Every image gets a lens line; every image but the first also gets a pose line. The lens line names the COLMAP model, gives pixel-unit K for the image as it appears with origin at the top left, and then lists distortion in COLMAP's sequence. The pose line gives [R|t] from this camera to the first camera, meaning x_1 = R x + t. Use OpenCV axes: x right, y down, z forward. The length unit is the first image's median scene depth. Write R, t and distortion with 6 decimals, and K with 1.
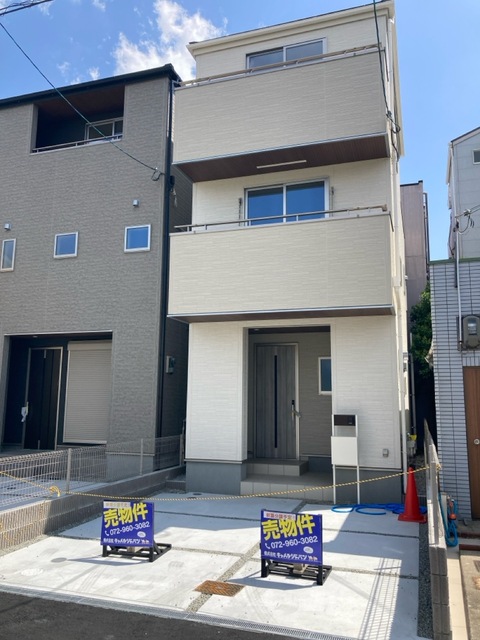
lens RADIAL K [[524.7, 0, 242.0], [0, 524.7, 313.7], [0, 0, 1]] dist [0.028453, -0.037362]
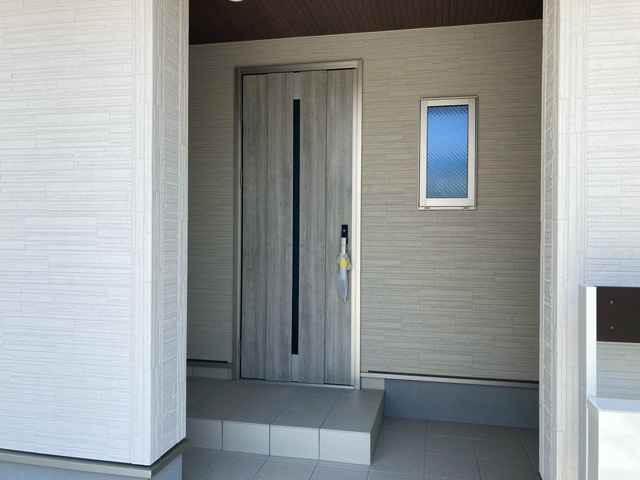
lens RADIAL K [[524.7, 0, 321.1], [0, 524.7, 237.2], [0, 0, 1]] dist [0.028453, -0.037362]
pose [[0.993897, -0.002007, 0.110291, 0.053346], [-0.016502, 0.985878, 0.166650, 0.143800], [-0.109068, -0.167453, 0.979828, 0.819271]]
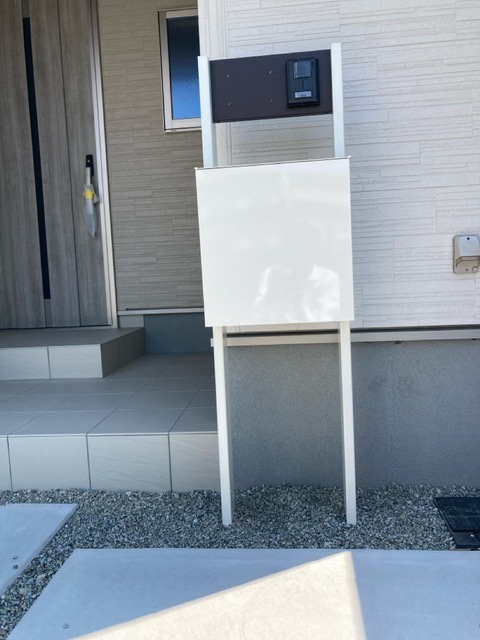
lens RADIAL K [[524.7, 0, 246.4], [0, 524.7, 324.5], [0, 0, 1]] dist [0.028453, -0.037362]
pose [[0.971456, -0.076356, 0.224594, 0.139483], [0.017058, 0.966815, 0.254909, 0.232800], [-0.236605, -0.243802, 0.940521, 0.803687]]
